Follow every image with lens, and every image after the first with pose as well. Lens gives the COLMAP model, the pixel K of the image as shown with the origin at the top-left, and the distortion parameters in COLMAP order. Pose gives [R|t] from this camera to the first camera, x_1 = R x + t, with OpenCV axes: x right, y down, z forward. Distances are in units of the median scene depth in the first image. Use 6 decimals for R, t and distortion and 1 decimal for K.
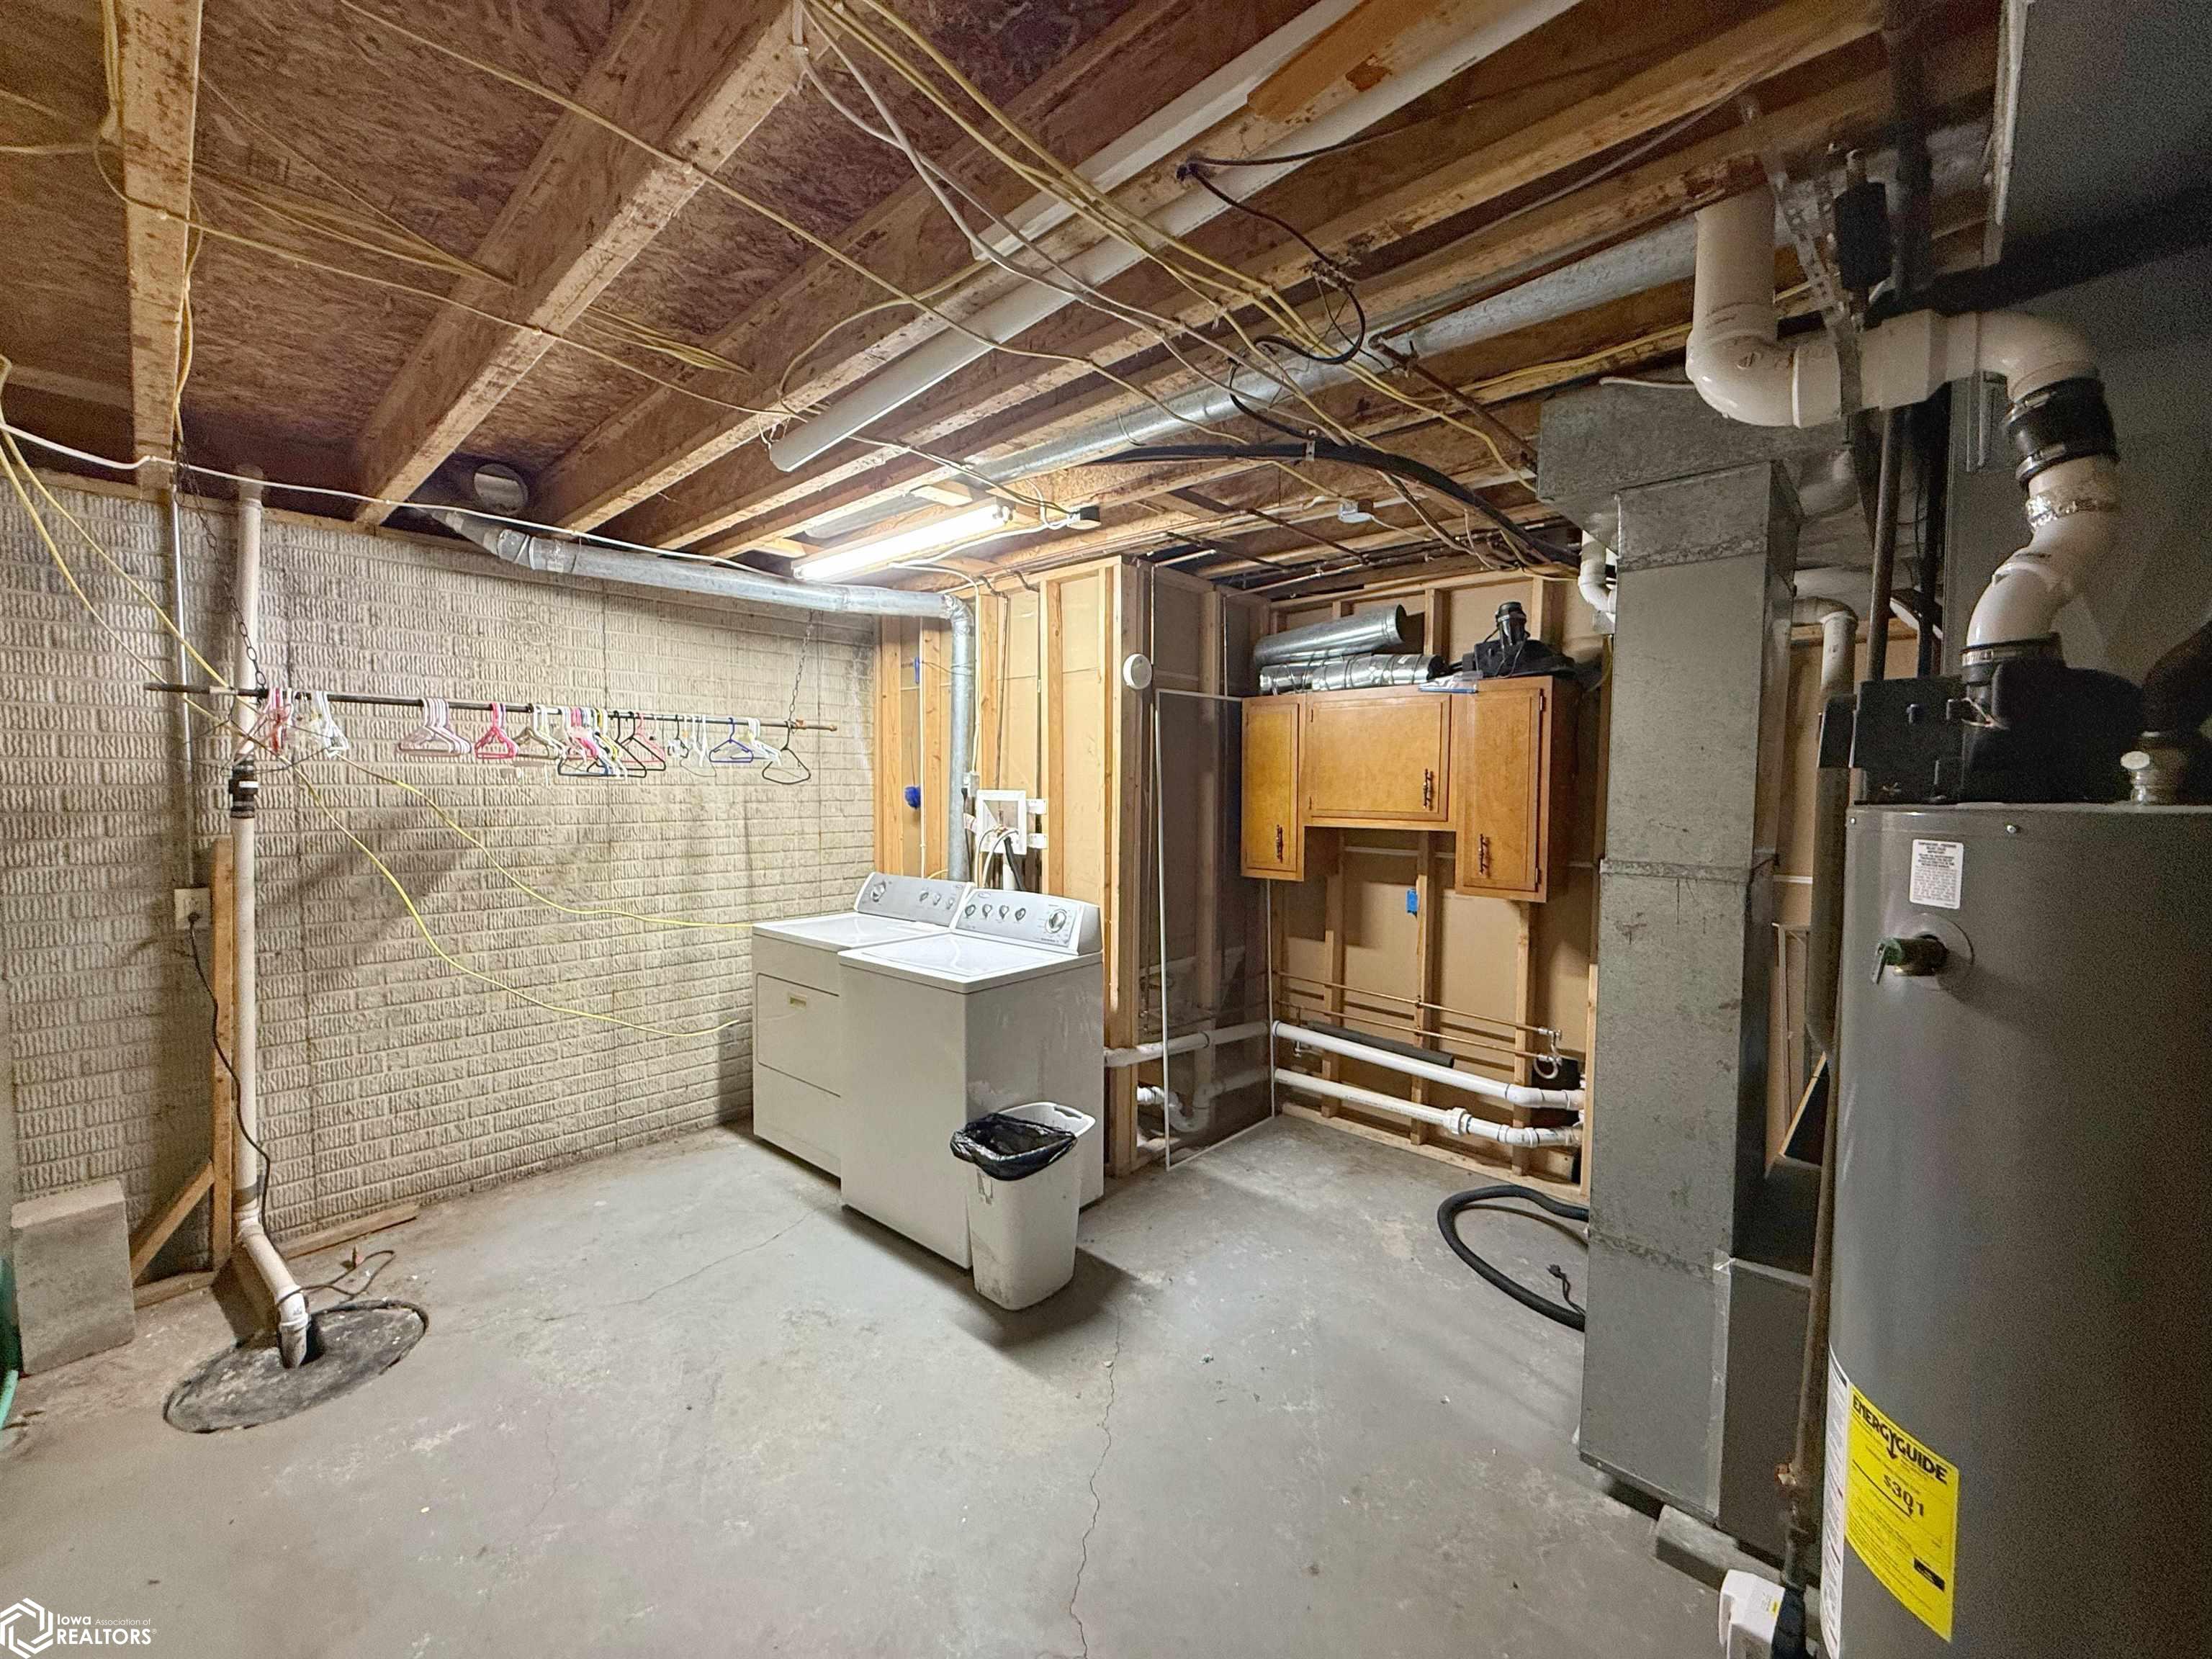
lens RADIAL K [[882.3, 0, 1102.2], [0, 882.3, 831.5], [0, 0, 1]] dist [0.002896, -0.000317]
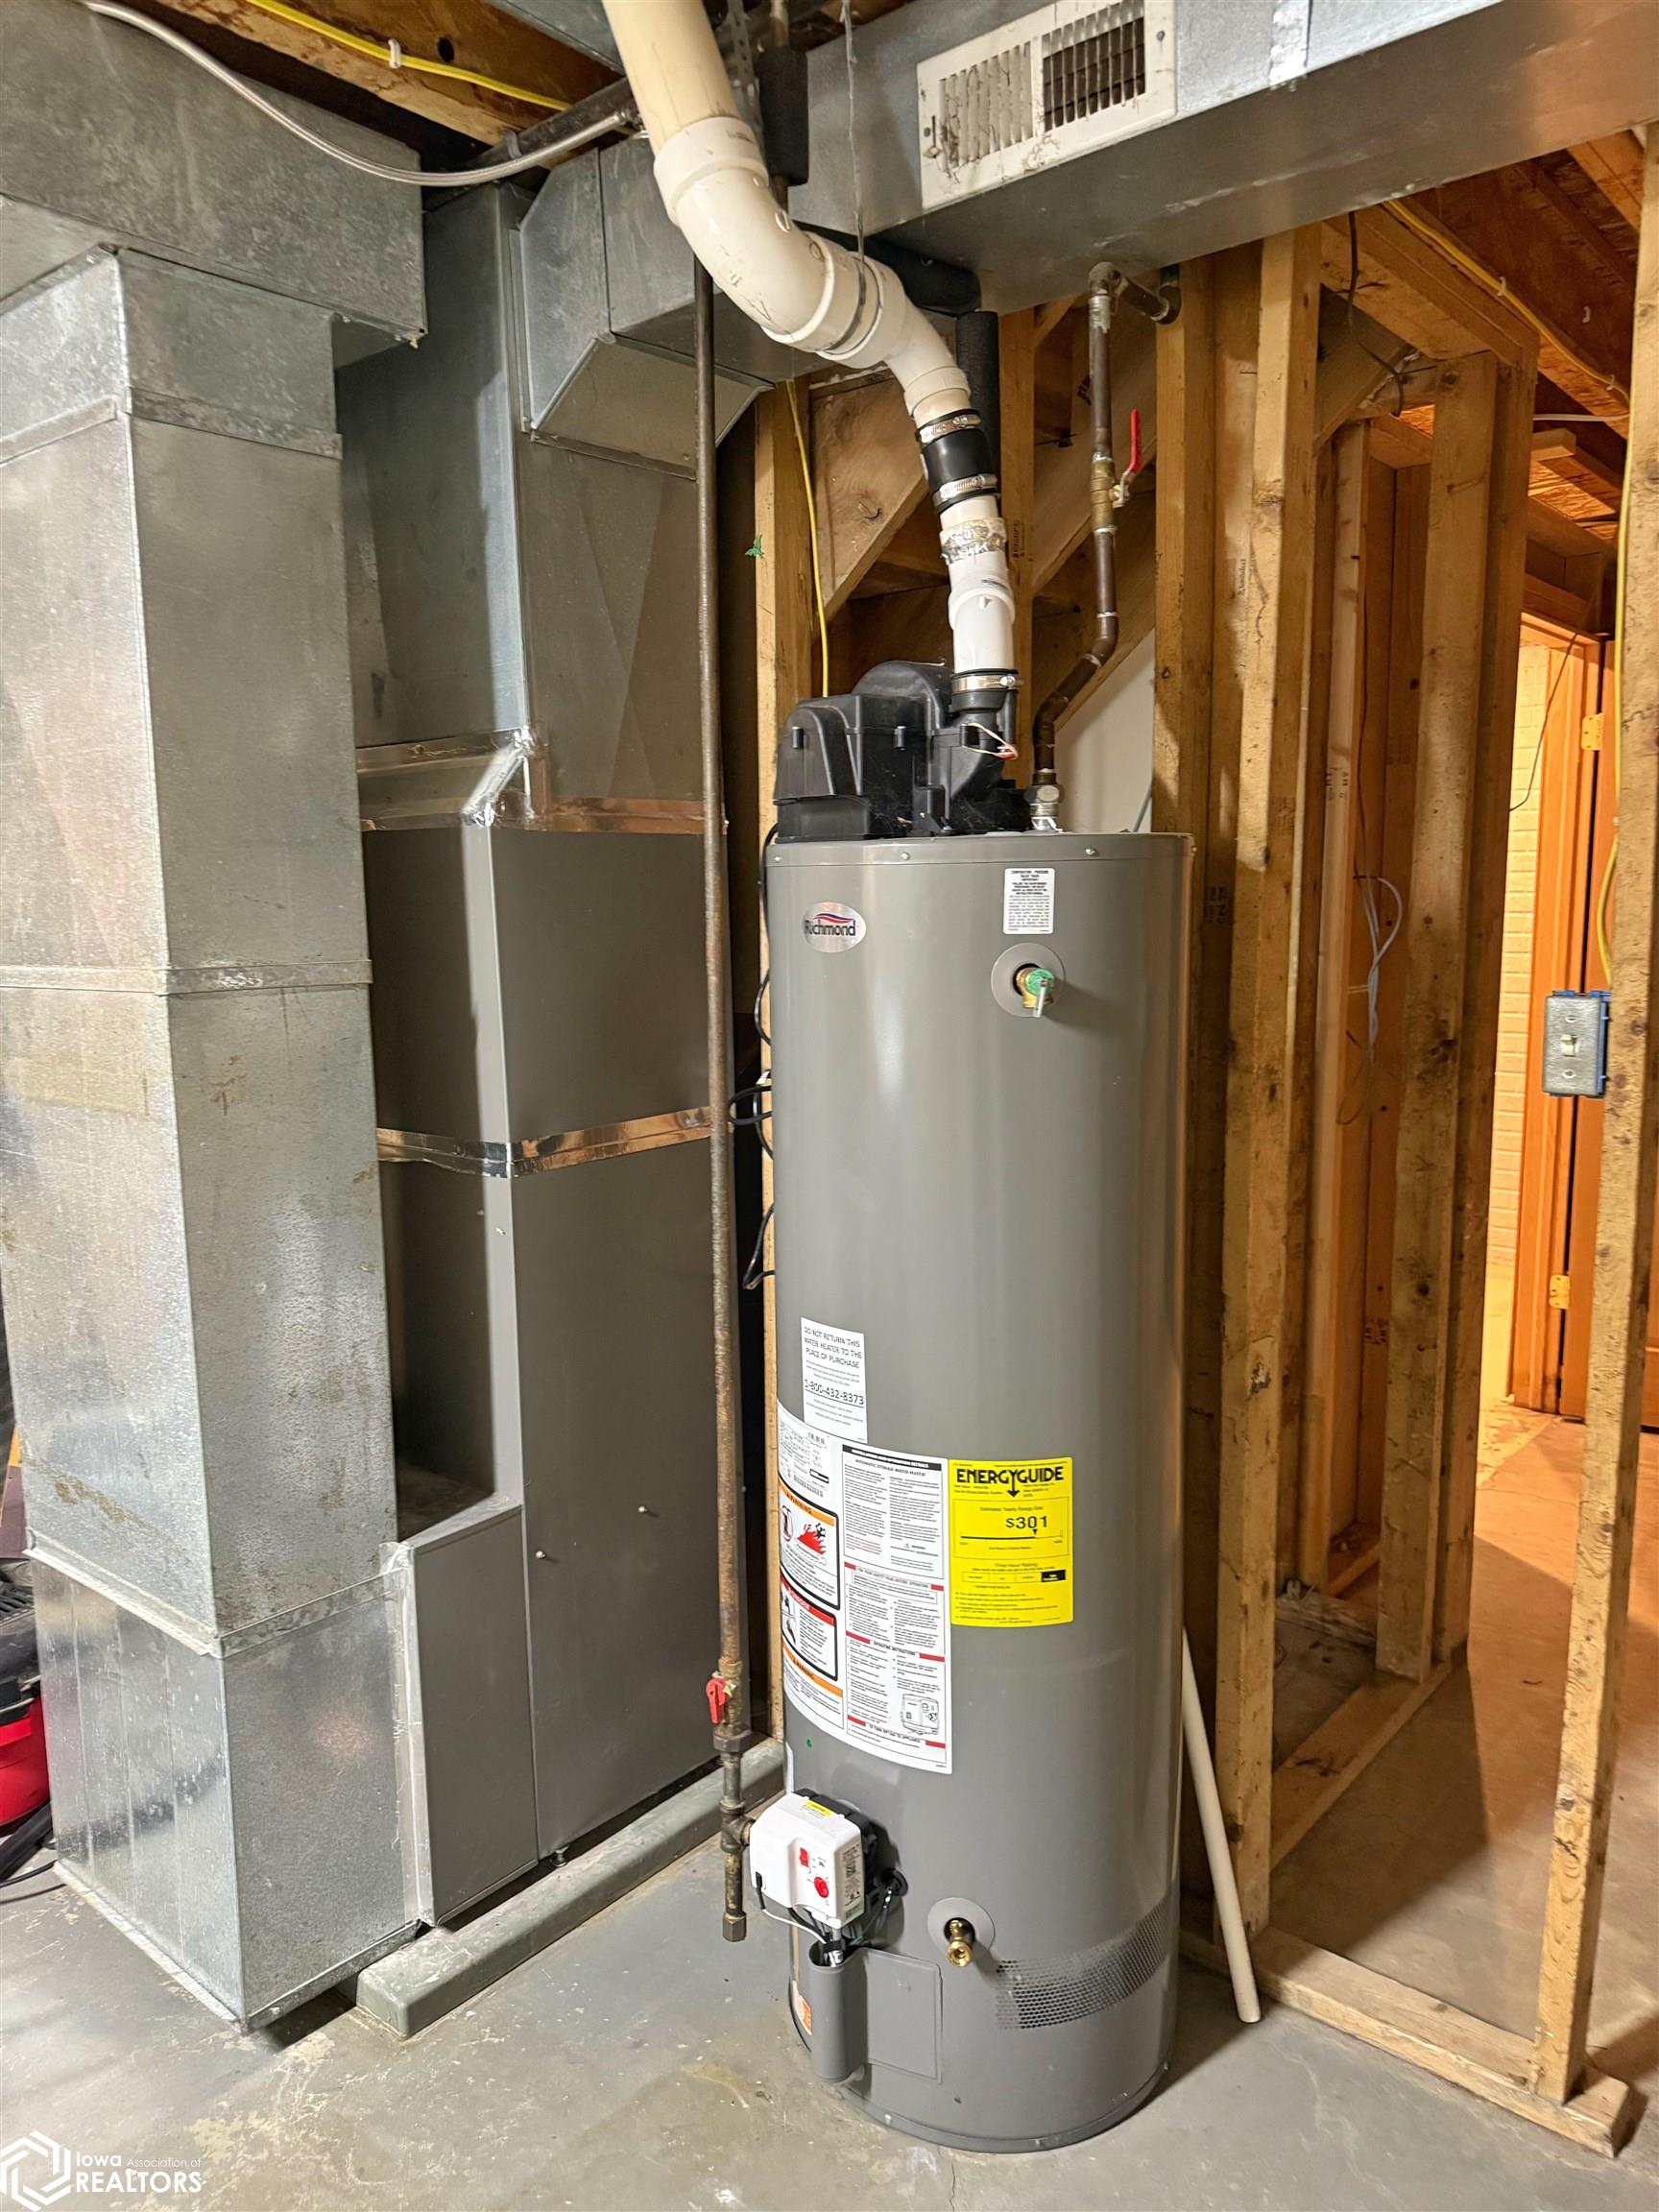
lens RADIAL K [[1554.8, 0, 829.5], [0, 1554.8, 1106.0], [0, 0, 1]] dist [0.084477, -0.112182]
pose [[-0.044707, -0.146458, 0.988206, -0.794554], [0.068667, 0.986405, 0.149298, -0.002263], [-0.996637, 0.074532, -0.034043, 1.269002]]
